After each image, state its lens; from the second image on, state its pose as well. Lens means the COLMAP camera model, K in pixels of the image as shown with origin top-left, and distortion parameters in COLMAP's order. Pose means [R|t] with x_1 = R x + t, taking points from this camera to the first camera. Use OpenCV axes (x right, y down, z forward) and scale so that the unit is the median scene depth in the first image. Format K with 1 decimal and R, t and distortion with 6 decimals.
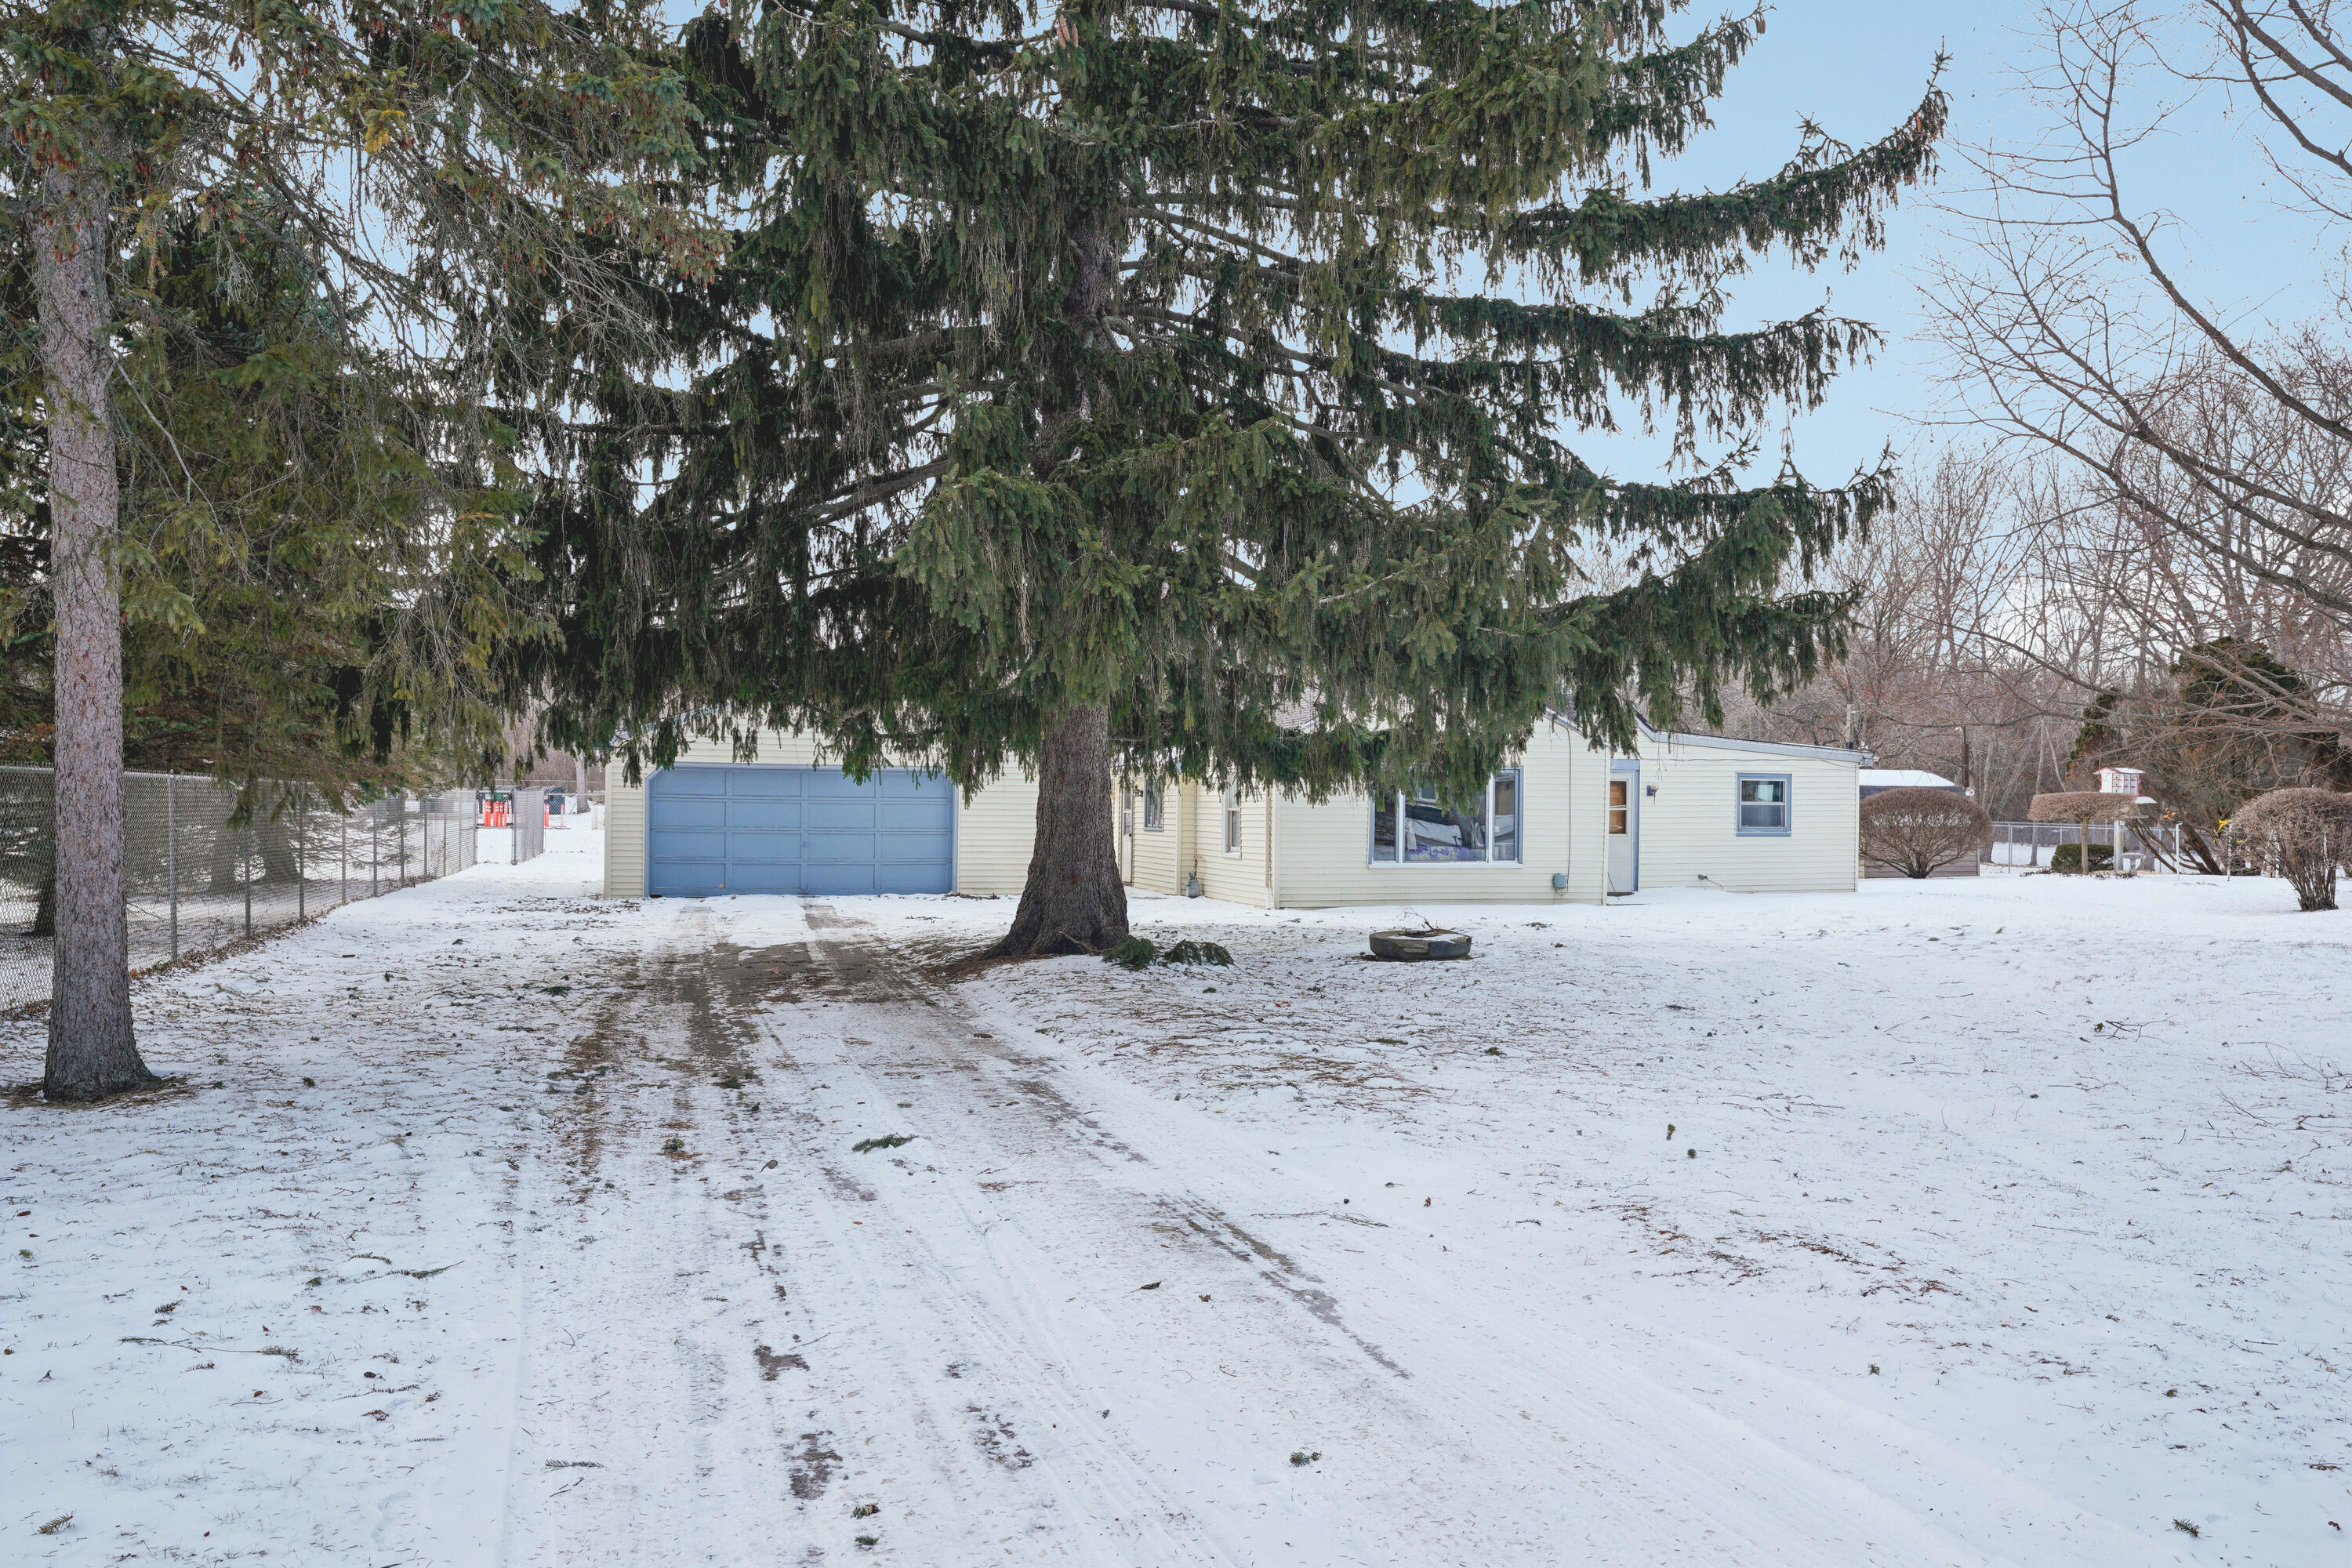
lens RADIAL K [[1787.8, 0, 1174.2], [0, 1787.8, 792.5], [0, 0, 1]] dist [0.014926, -0.003347]
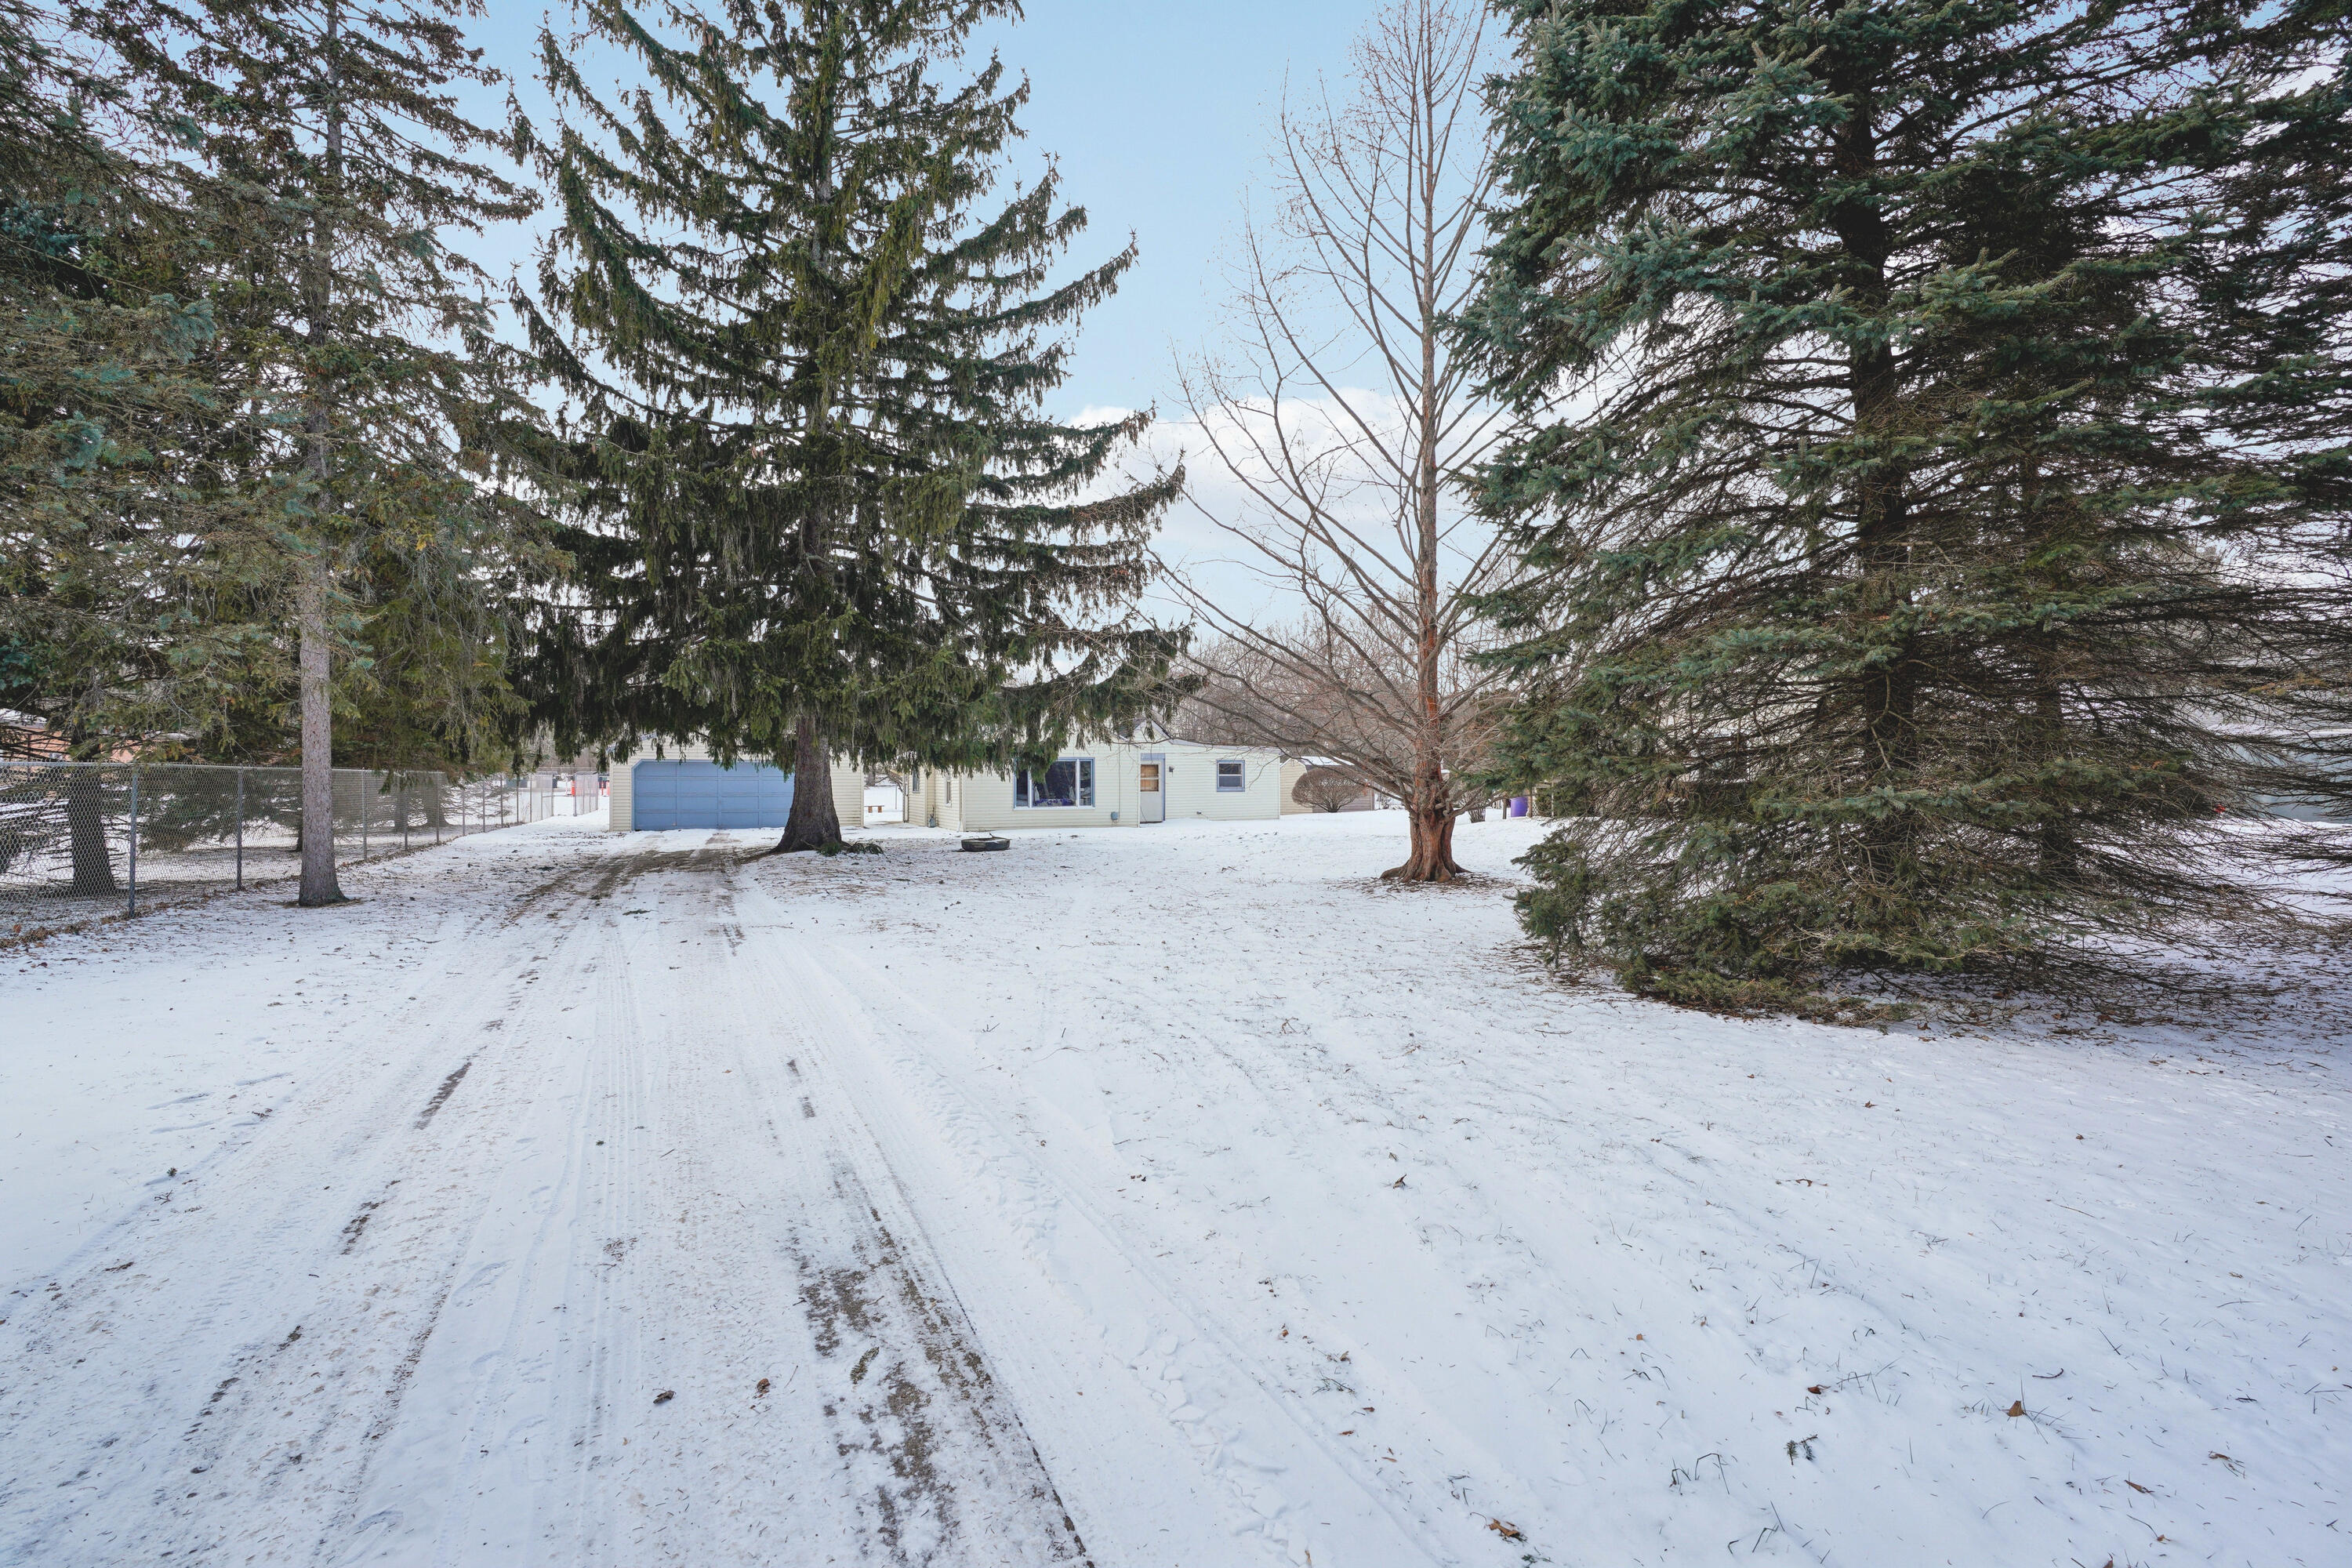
lens RADIAL K [[1078.2, 0, 1176.0], [0, 1078.2, 775.9], [0, 0, 1]] dist [-0.060503, 0.019813]
pose [[0.990458, -0.010644, 0.137400, 0.144848], [0.009913, 0.999933, 0.005997, -0.001003], [-0.137455, -0.004578, 0.990497, -0.228232]]
